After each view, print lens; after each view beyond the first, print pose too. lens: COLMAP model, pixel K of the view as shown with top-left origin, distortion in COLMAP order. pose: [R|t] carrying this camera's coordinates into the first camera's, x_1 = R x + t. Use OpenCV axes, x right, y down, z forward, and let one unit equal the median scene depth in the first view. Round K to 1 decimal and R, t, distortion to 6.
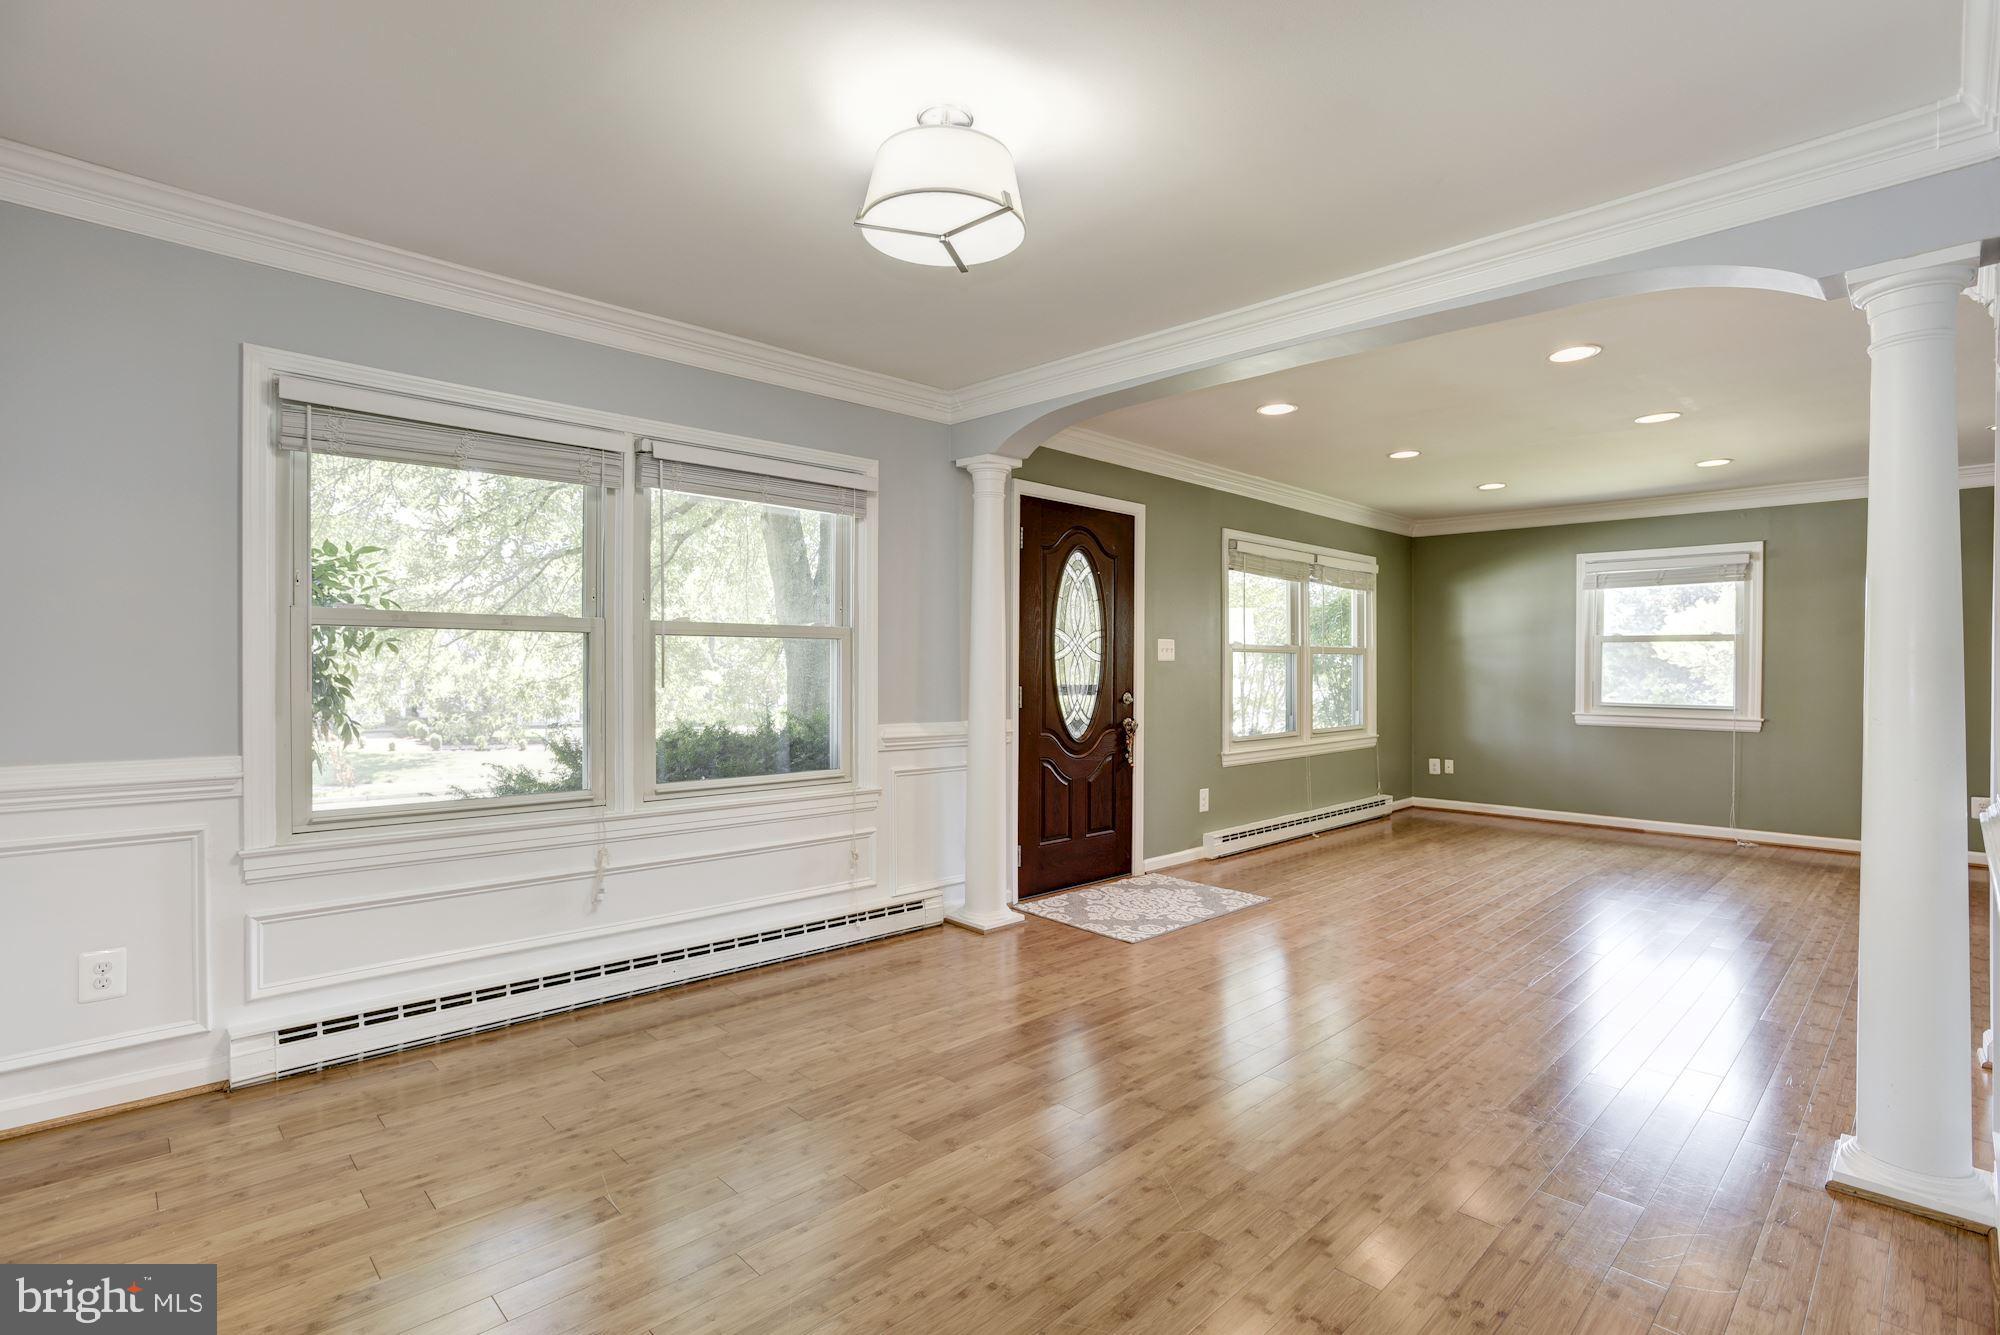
lens RADIAL K [[955.7, 0, 1001.0], [0, 955.7, 672.3], [0, 0, 1]] dist [-0.058013, 0.027184]
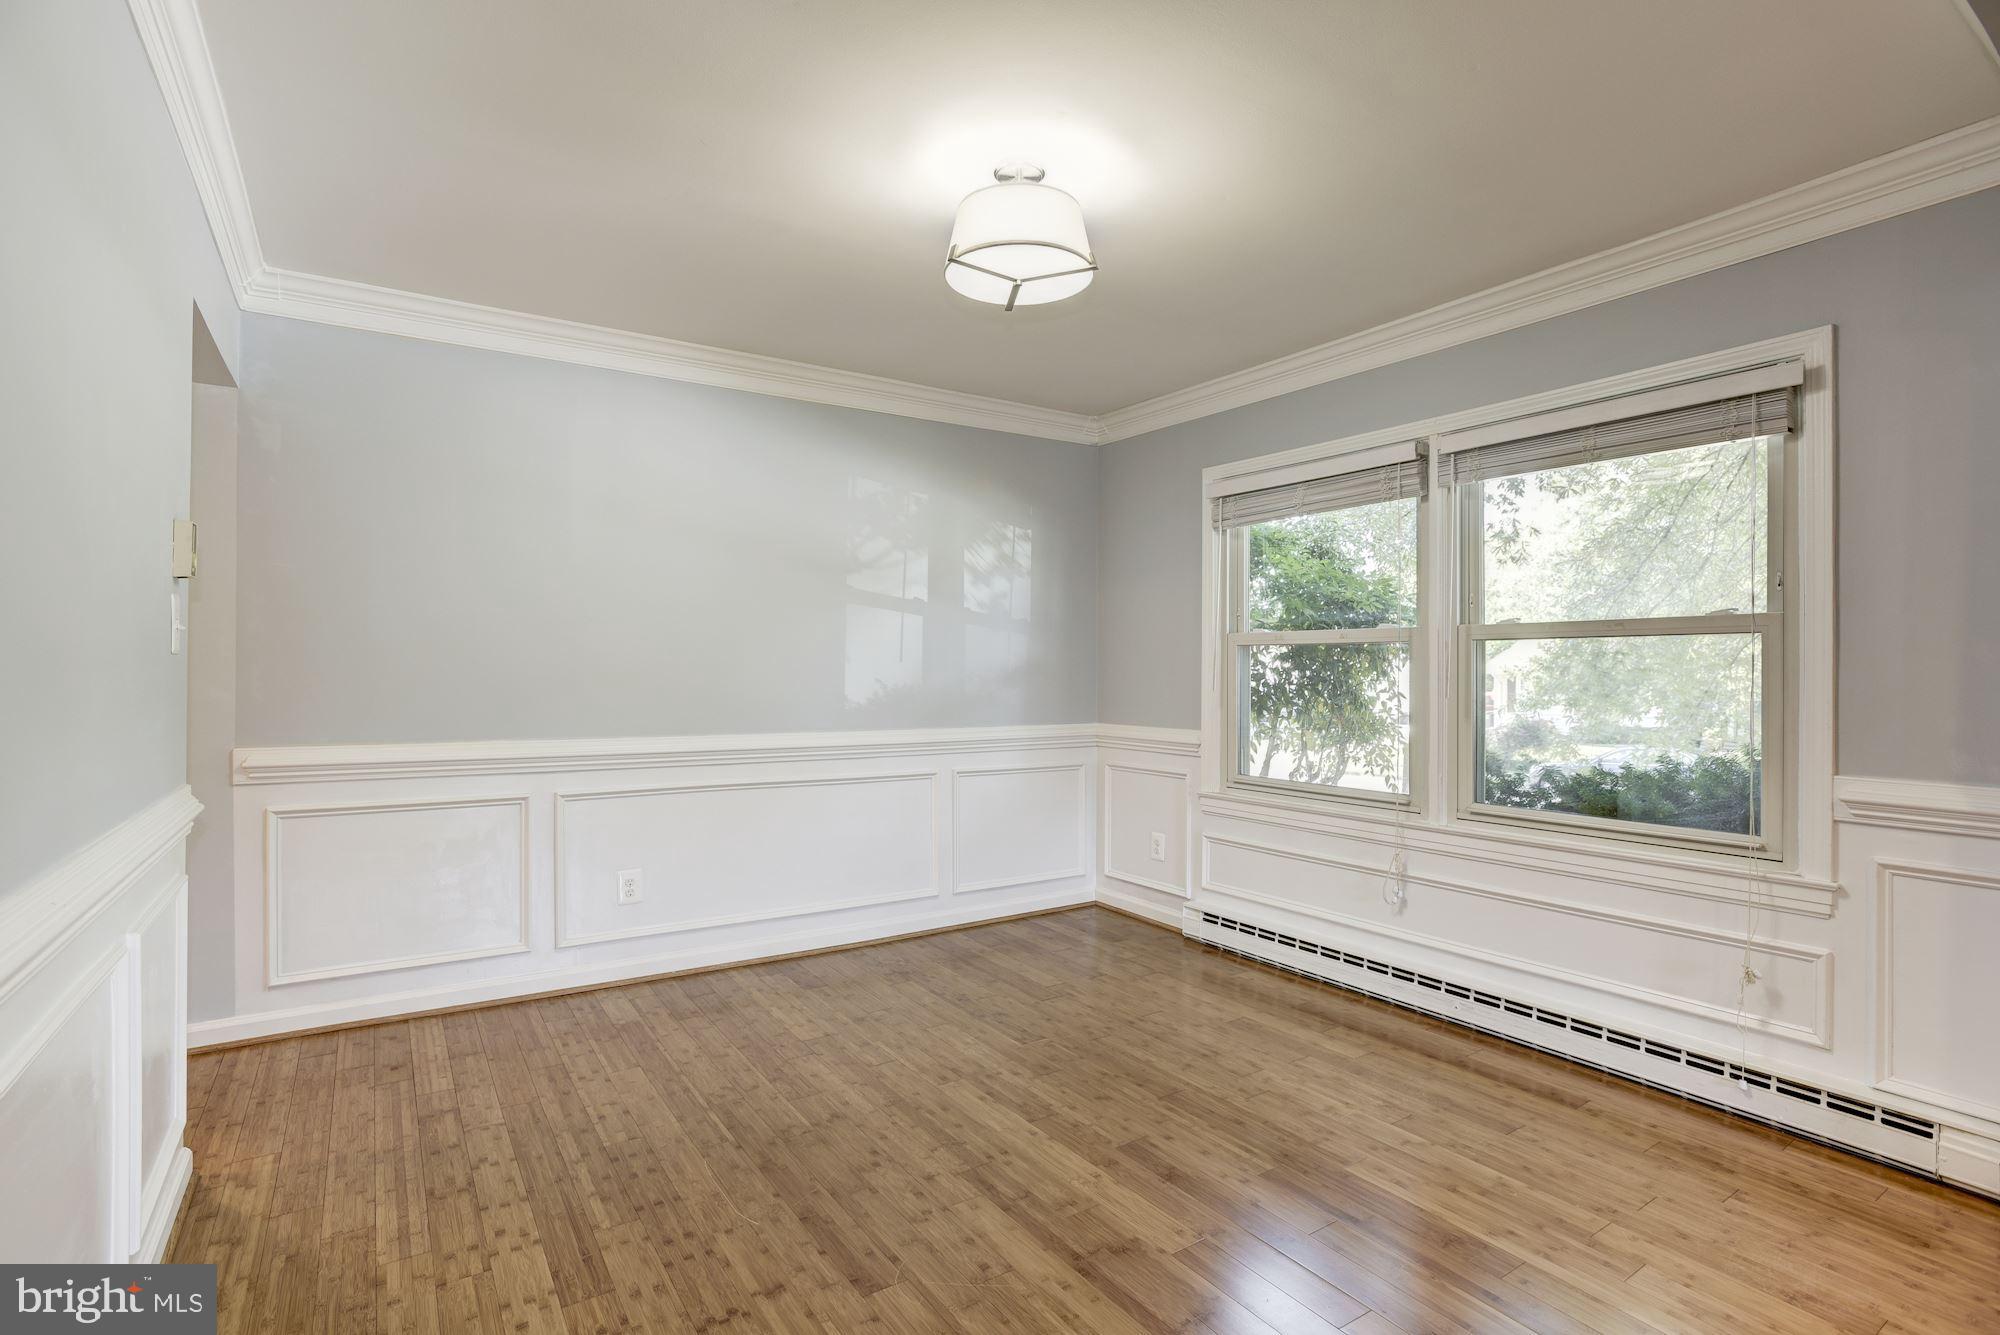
lens RADIAL K [[955.7, 0, 1001.0], [0, 955.7, 672.3], [0, 0, 1]] dist [-0.058013, 0.027184]
pose [[-0.182276, -0.005564, -0.983232, 0.416698], [-0.012100, 0.999921, -0.003416, 0.000128], [0.983173, 0.011275, -0.182328, 0.480952]]
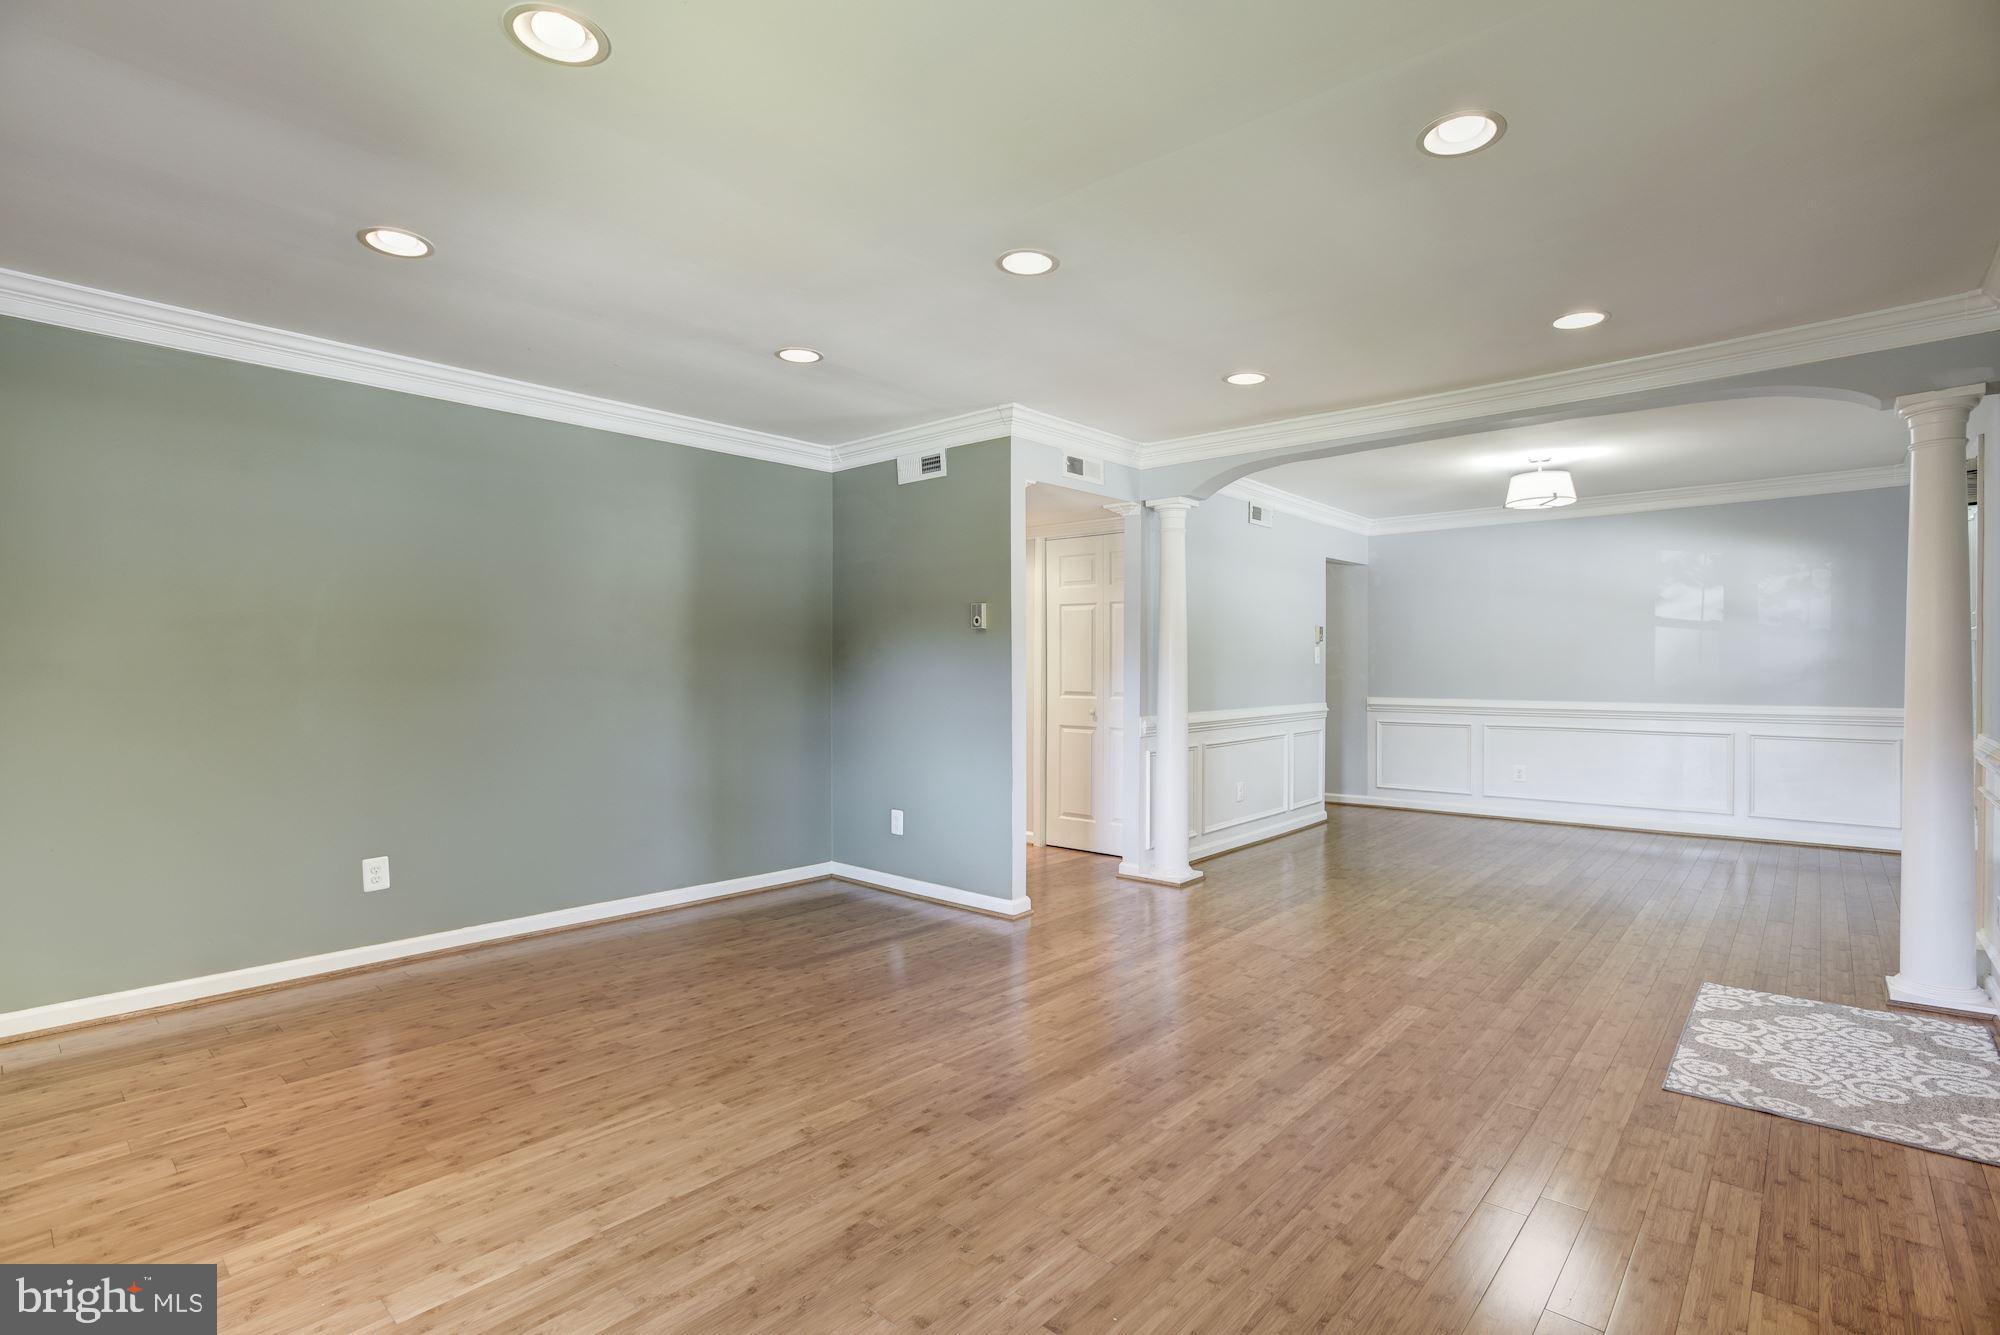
lens RADIAL K [[948.7, 0, 1005.0], [0, 948.7, 664.6], [0, 0, 1]] dist [-0.048350, 0.020063]
pose [[-0.996711, -0.004213, -0.080928, 0.670635], [-0.004457, 0.999986, 0.002832, -0.005792], [0.080914, 0.003184, -0.996716, 1.421661]]
